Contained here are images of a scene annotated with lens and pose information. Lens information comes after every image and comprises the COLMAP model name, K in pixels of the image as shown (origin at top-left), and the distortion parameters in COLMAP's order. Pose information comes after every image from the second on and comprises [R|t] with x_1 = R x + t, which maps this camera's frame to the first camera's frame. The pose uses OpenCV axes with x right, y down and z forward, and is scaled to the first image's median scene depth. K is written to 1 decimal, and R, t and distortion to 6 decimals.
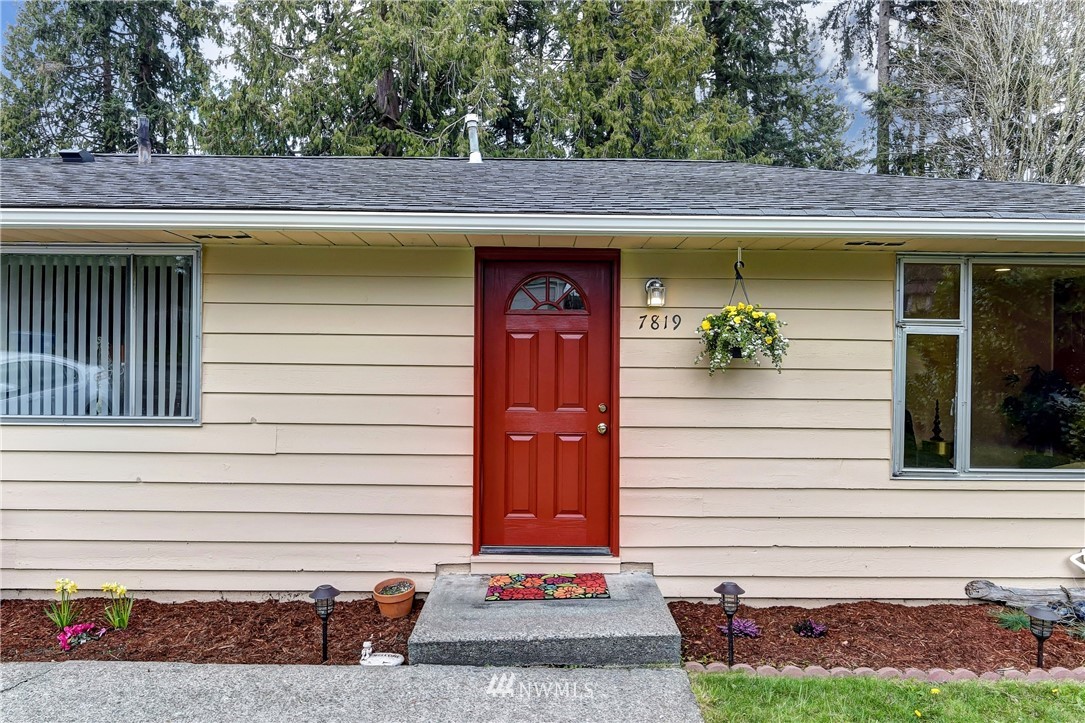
lens RADIAL K [[711.6, 0, 542.5], [0, 711.6, 361.5], [0, 0, 1]] dist [-0.000617, -0.000130]
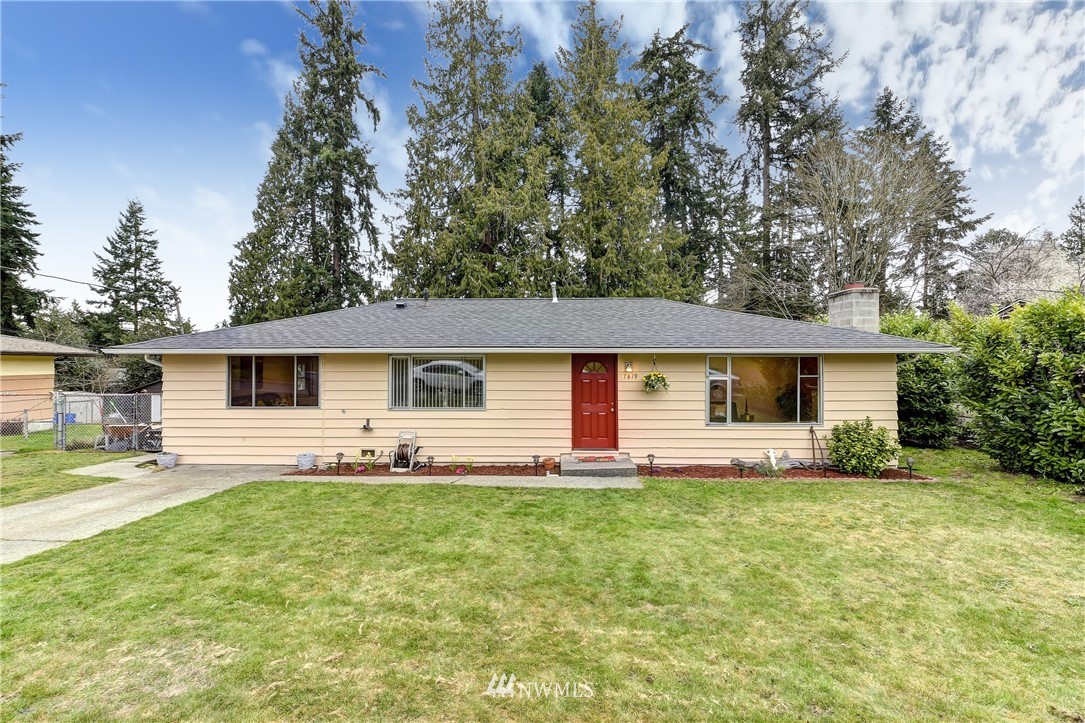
lens RADIAL K [[471.7, 0, 537.8], [0, 471.7, 357.6], [0, 0, 1]] dist [0.001423, -0.000717]
pose [[0.999045, -0.011148, -0.042254, -0.155624], [0.010351, 0.999765, -0.019046, -0.103599], [0.042456, 0.018591, 0.998925, -1.107059]]
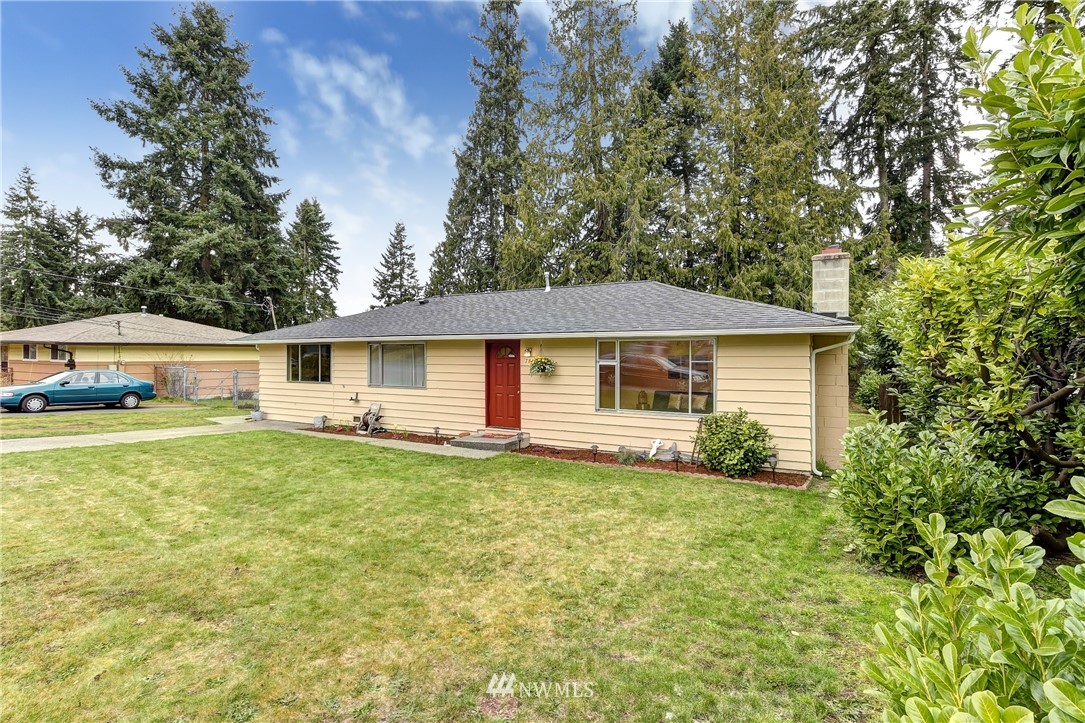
lens RADIAL K [[504.4, 0, 529.9], [0, 504.4, 358.2], [0, 0, 1]] dist [0.009471, -0.008403]
pose [[0.863228, -0.006352, -0.504774, 1.349497], [0.003224, 0.999970, -0.007069, -0.051423], [0.504803, 0.004475, 0.863223, -1.036314]]
